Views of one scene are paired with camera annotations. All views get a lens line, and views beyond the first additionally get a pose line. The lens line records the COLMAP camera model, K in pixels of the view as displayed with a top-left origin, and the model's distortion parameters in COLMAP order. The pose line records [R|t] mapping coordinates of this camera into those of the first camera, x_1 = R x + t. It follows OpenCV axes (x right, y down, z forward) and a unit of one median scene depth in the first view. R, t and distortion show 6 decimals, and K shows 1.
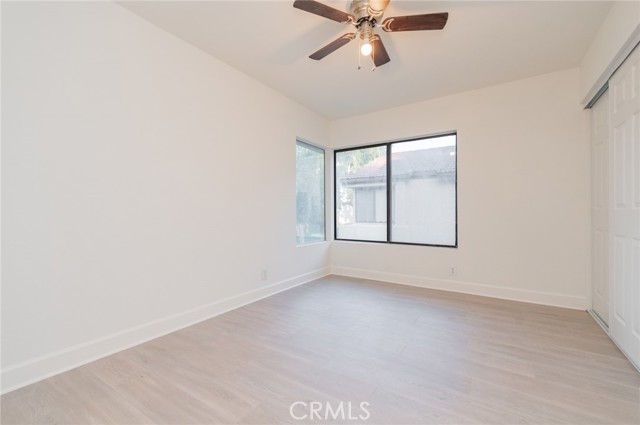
lens RADIAL K [[273.3, 0, 320.5], [0, 273.3, 214.1], [0, 0, 1]] dist [-0.000644, 0.000131]
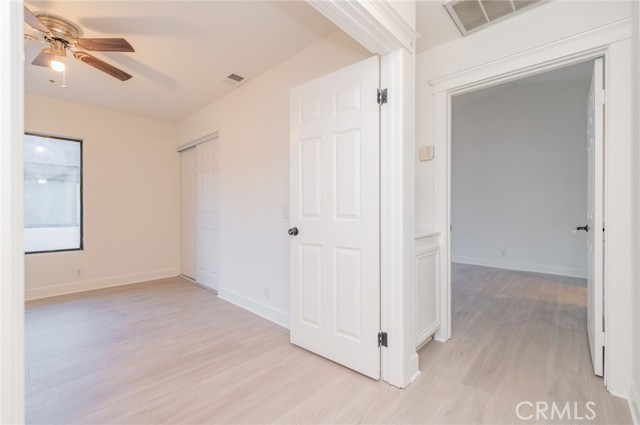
lens RADIAL K [[273.3, 0, 321.6], [0, 273.3, 212.7], [0, 0, 1]] dist [-0.000644, 0.000131]
pose [[0.188329, 0.000811, 0.982106, -0.377878], [0.003374, 0.999993, -0.001473, -0.015400], [-0.982100, 0.003591, 0.188325, -0.112003]]
